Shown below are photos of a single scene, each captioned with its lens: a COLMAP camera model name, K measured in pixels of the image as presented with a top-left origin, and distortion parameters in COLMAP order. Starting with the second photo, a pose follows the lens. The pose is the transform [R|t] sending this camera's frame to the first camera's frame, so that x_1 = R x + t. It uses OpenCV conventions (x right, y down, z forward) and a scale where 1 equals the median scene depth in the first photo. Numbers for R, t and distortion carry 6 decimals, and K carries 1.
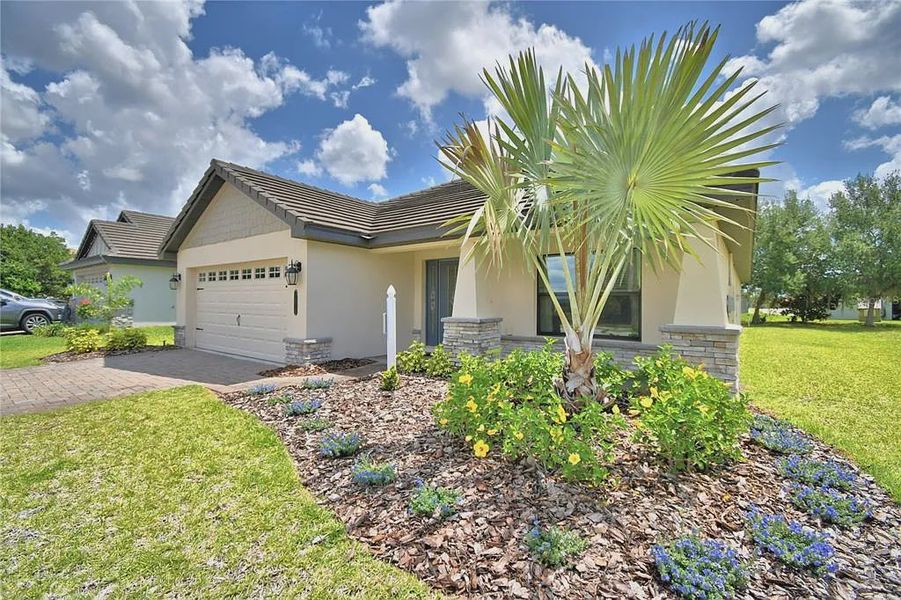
lens RADIAL K [[393.3, 0, 448.8], [0, 393.3, 299.7], [0, 0, 1]] dist [0.019899, -0.023668]
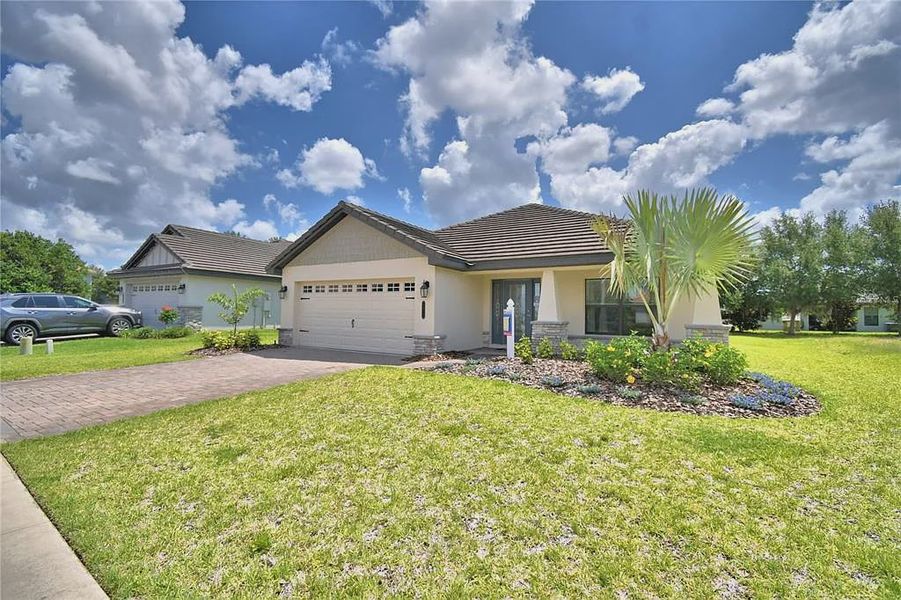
lens RADIAL K [[393.3, 0, 448.8], [0, 393.3, 299.7], [0, 0, 1]] dist [0.019899, -0.023668]
pose [[0.993809, 0.013517, 0.110278, -0.308724], [-0.010458, 0.999546, -0.028272, 0.006655], [-0.110610, 0.026944, 0.993499, -0.273056]]
